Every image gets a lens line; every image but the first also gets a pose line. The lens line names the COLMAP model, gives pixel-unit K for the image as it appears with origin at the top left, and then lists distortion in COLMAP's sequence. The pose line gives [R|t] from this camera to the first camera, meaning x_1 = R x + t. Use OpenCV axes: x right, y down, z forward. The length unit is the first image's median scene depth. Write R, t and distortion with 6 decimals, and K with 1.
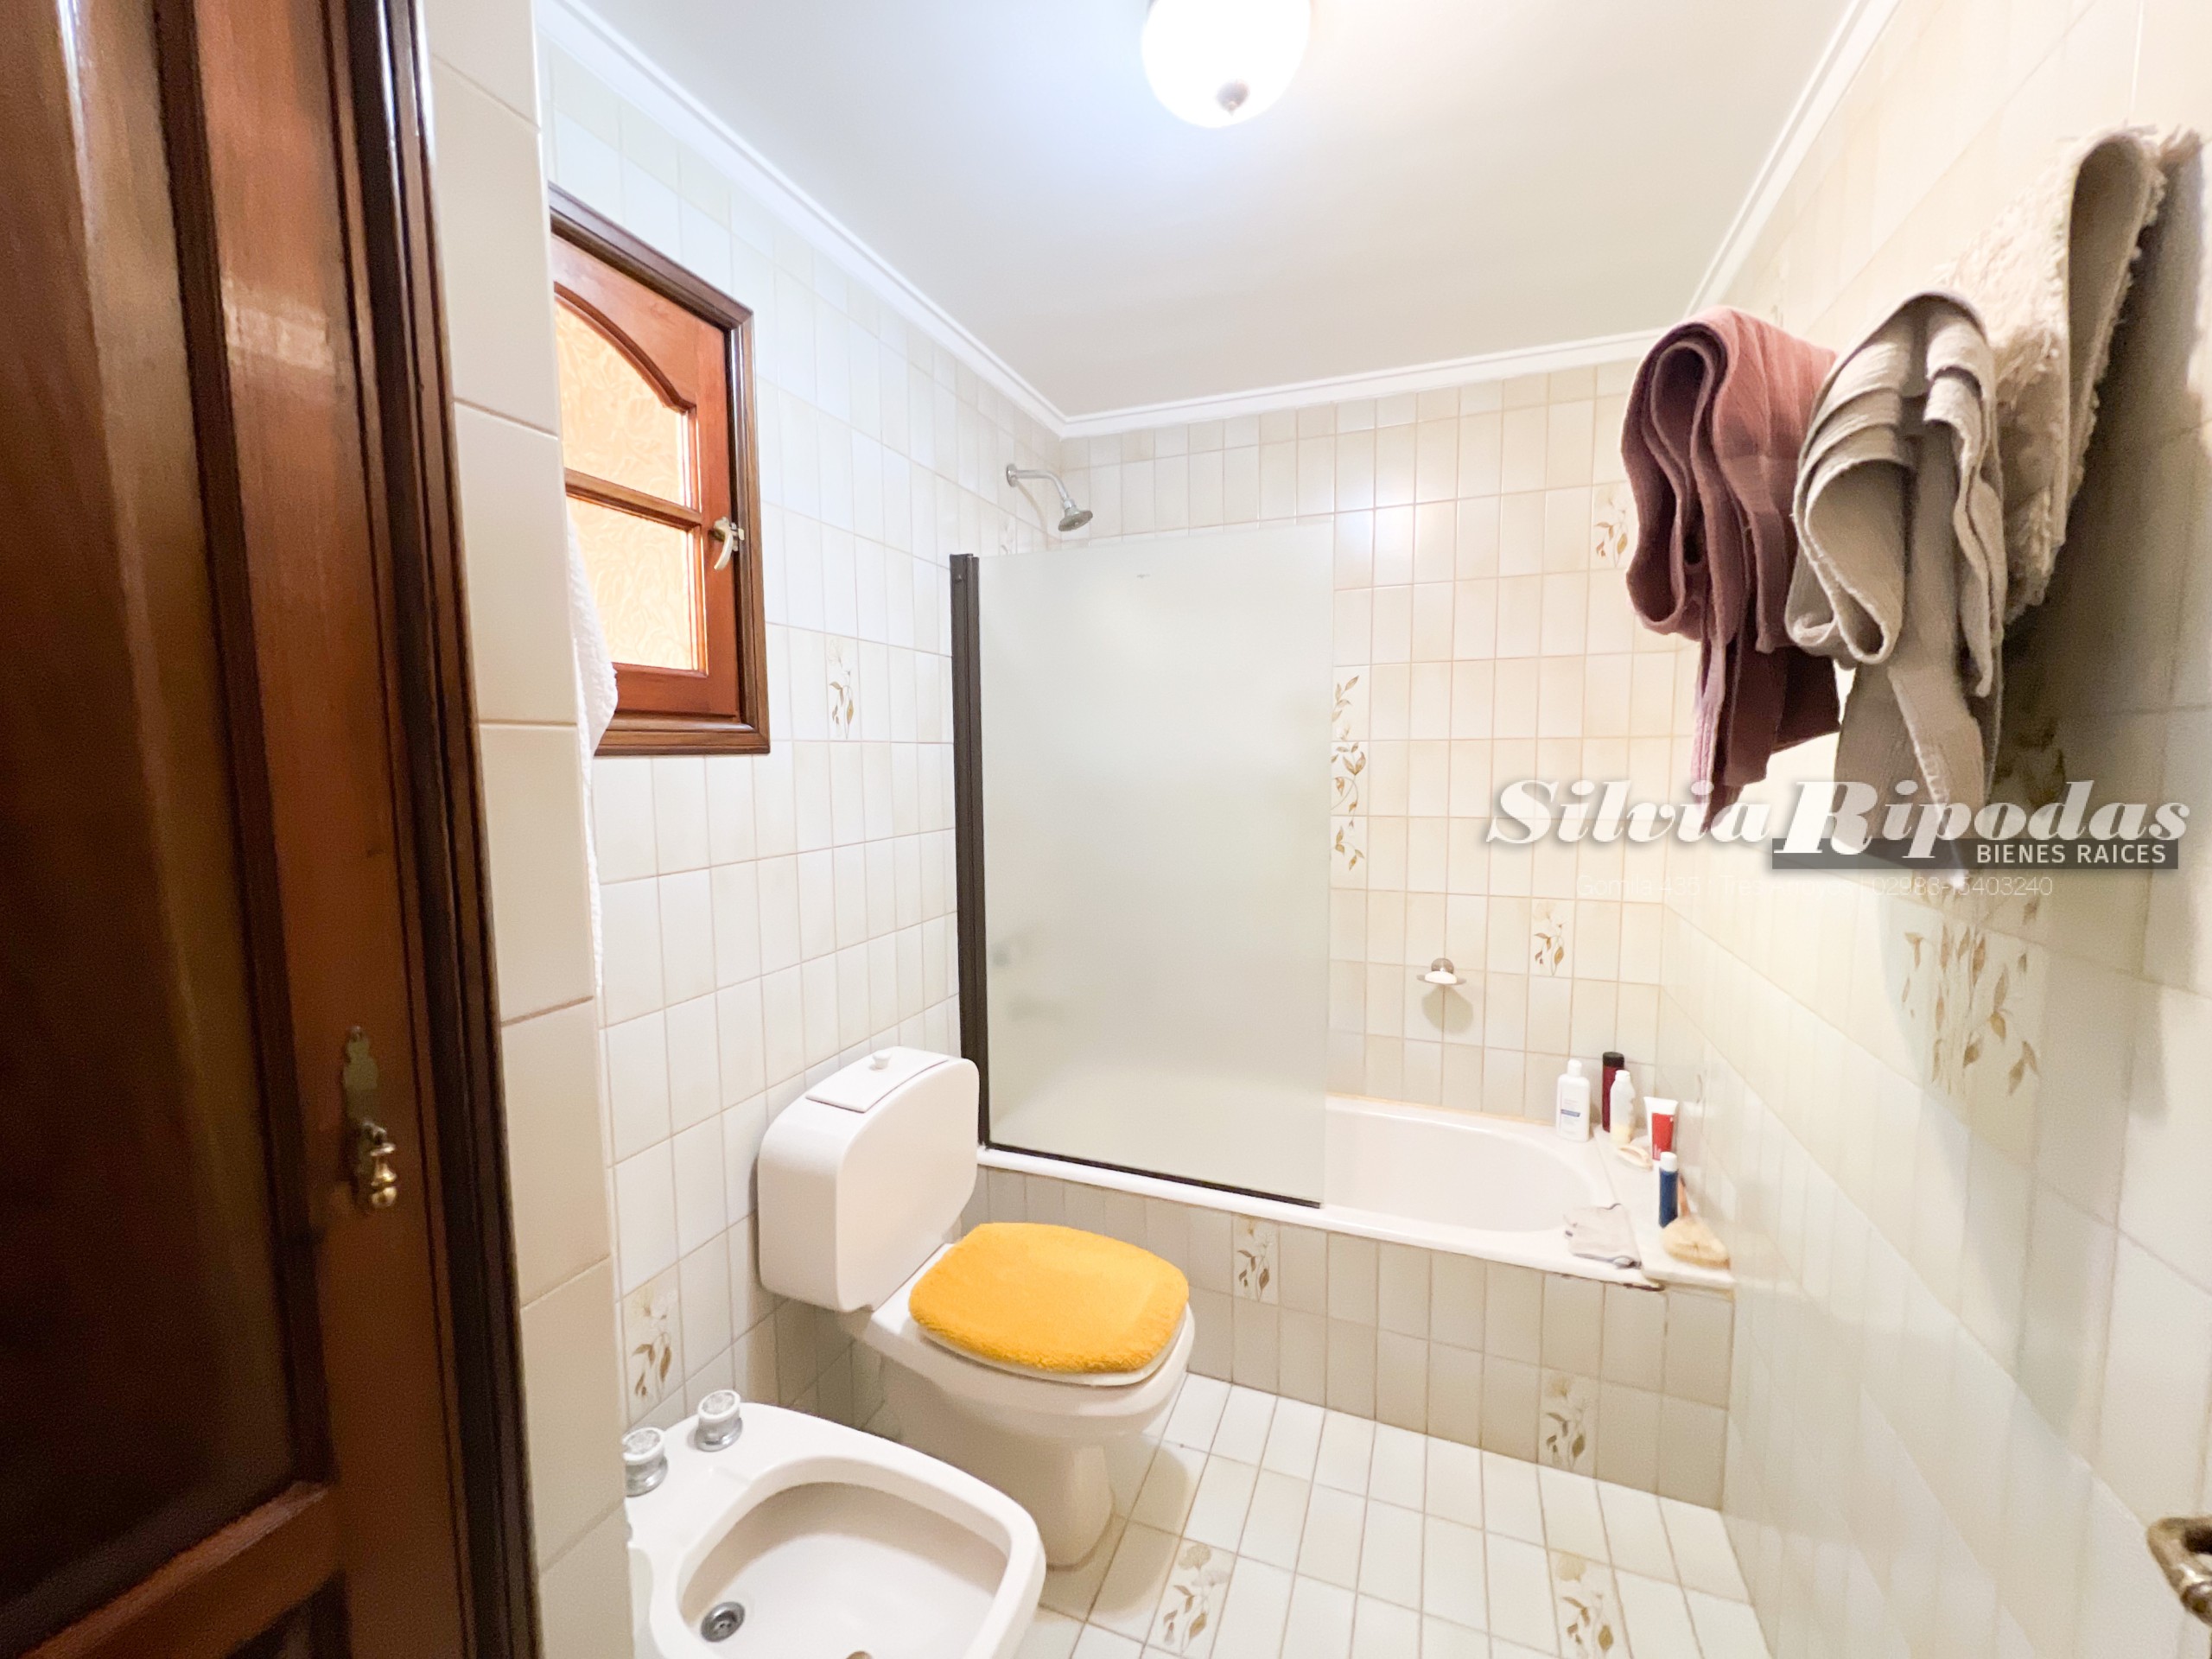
lens RADIAL K [[883.5, 0, 1109.0], [0, 883.5, 833.7], [0, 0, 1]] dist [-0.000453, 0.000028]
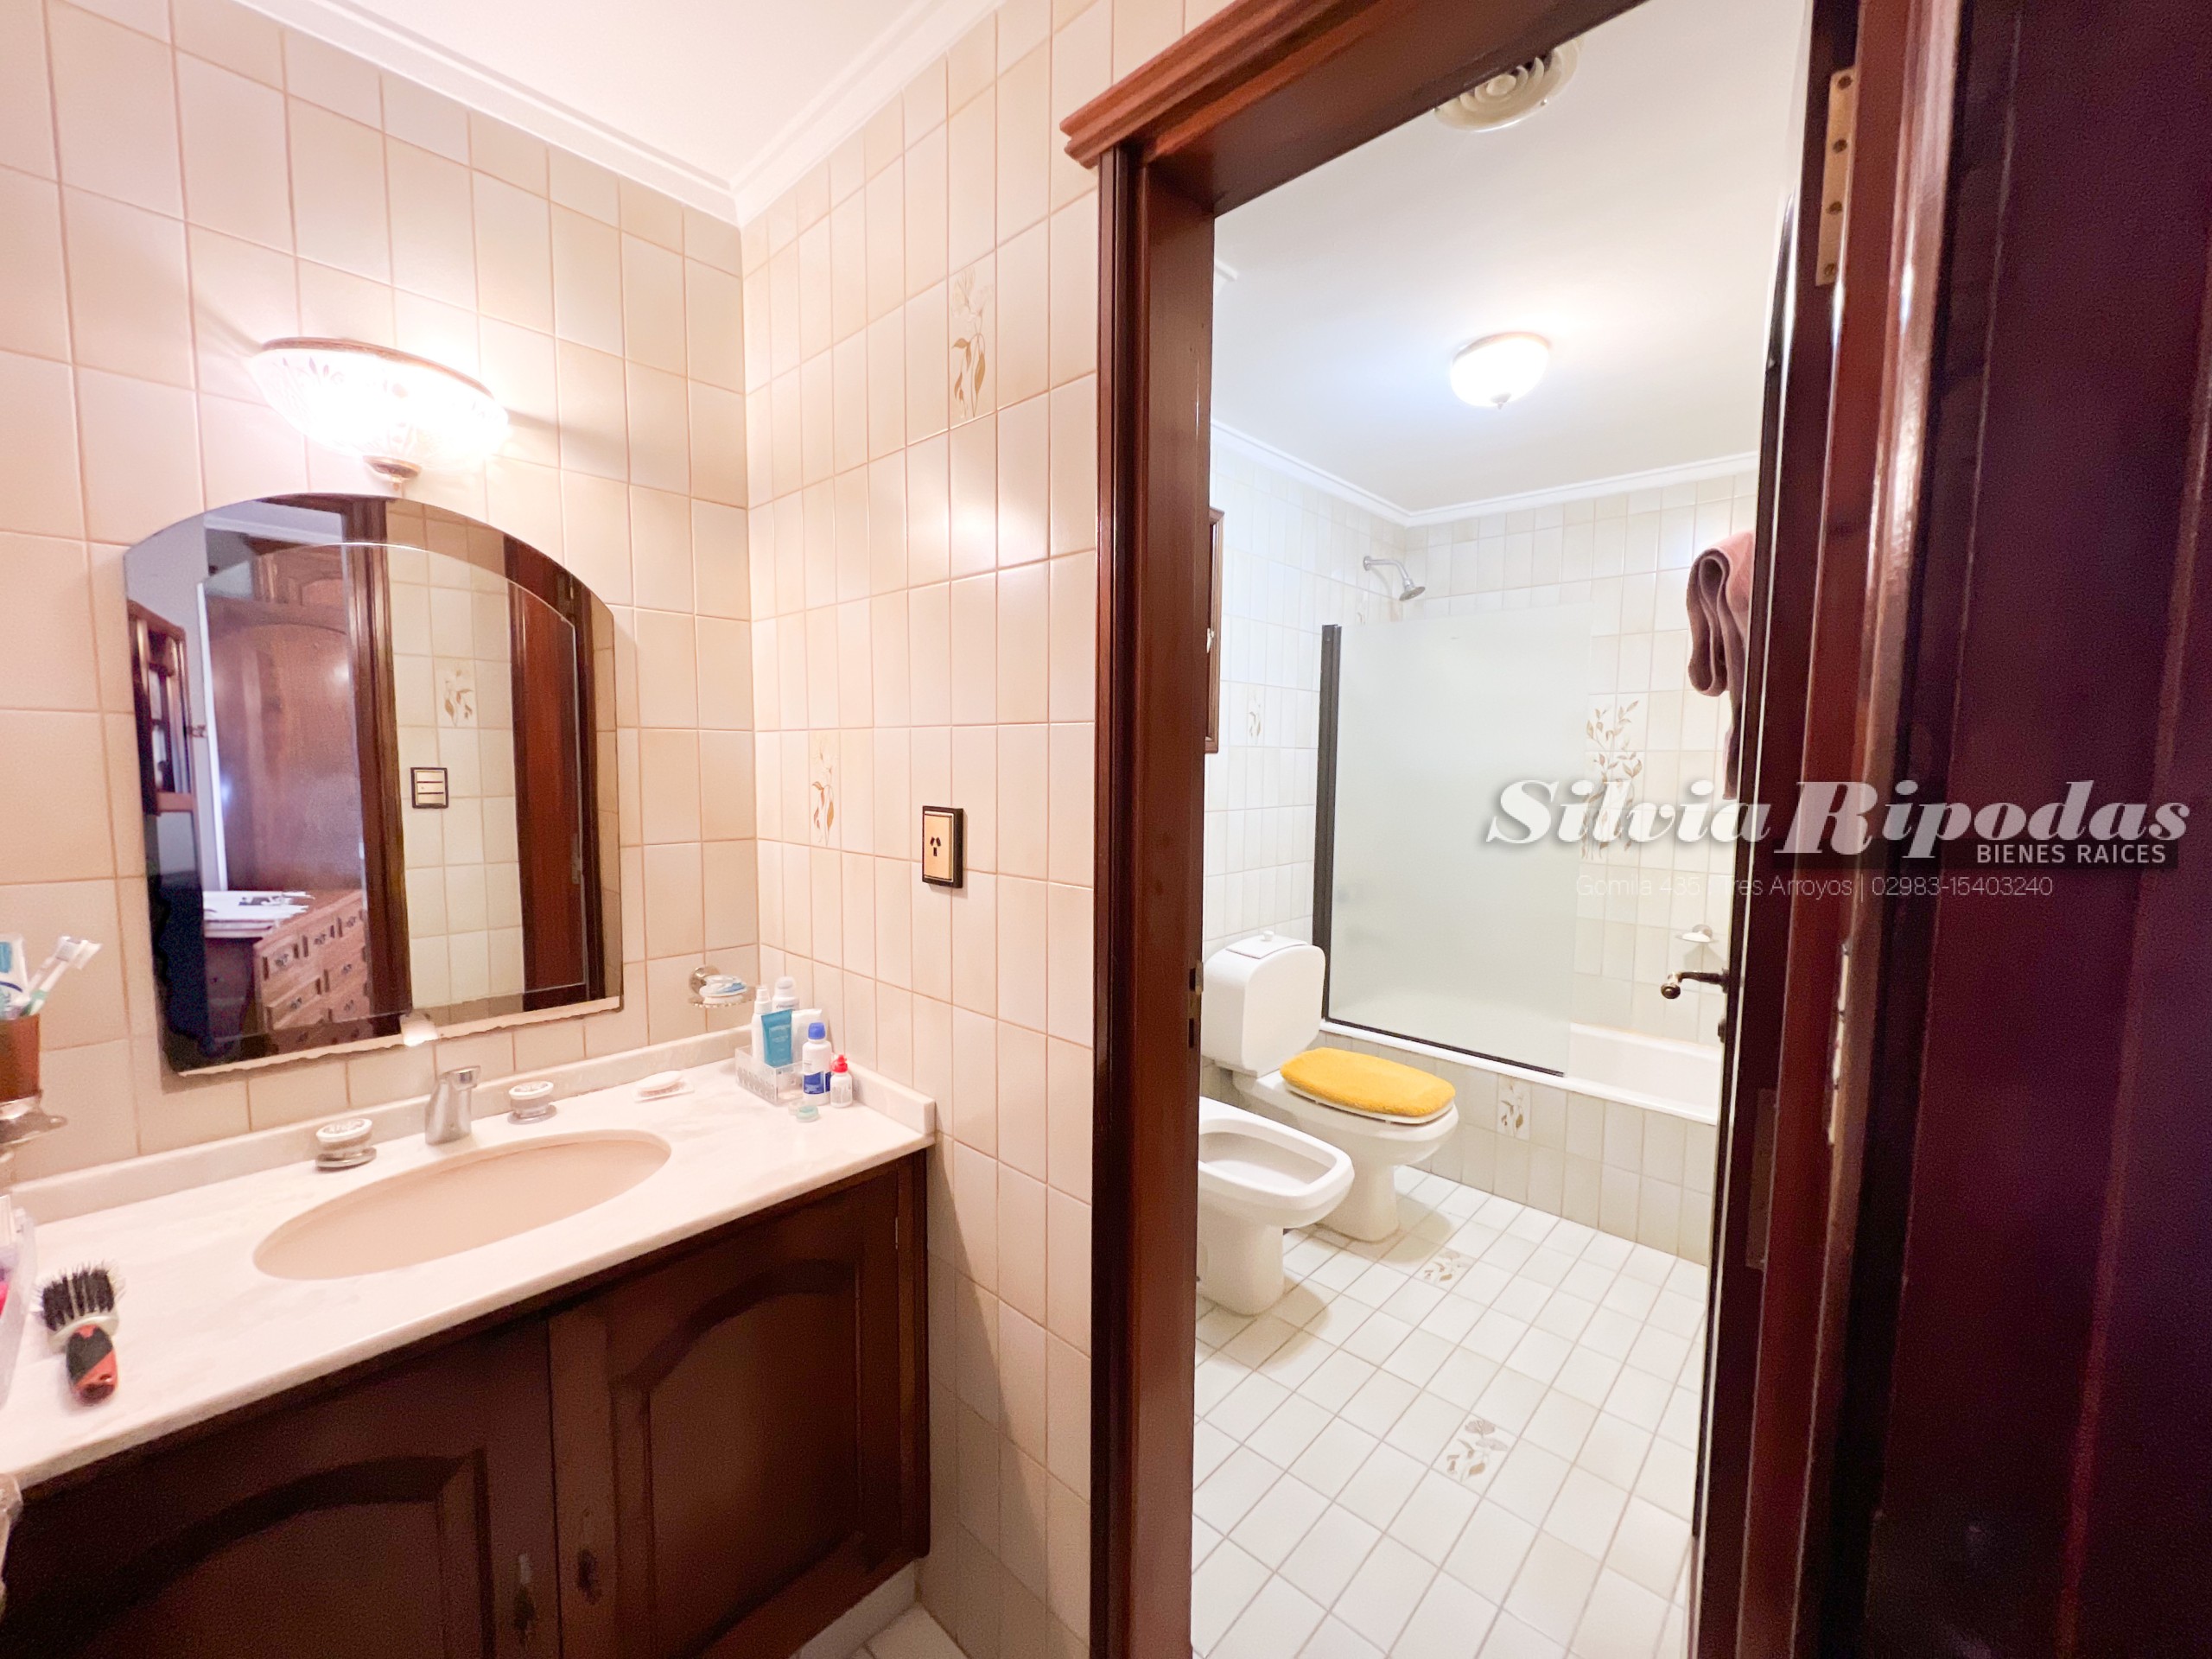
lens RADIAL K [[883.5, 0, 1103.6], [0, 883.5, 834.2], [0, 0, 1]] dist [0.003416, -0.000004]
pose [[0.926359, 0.048807, -0.373466, 0.057537], [-0.050977, 0.998692, 0.004071, 0.057592], [0.373176, 0.015267, 0.927635, -0.550222]]
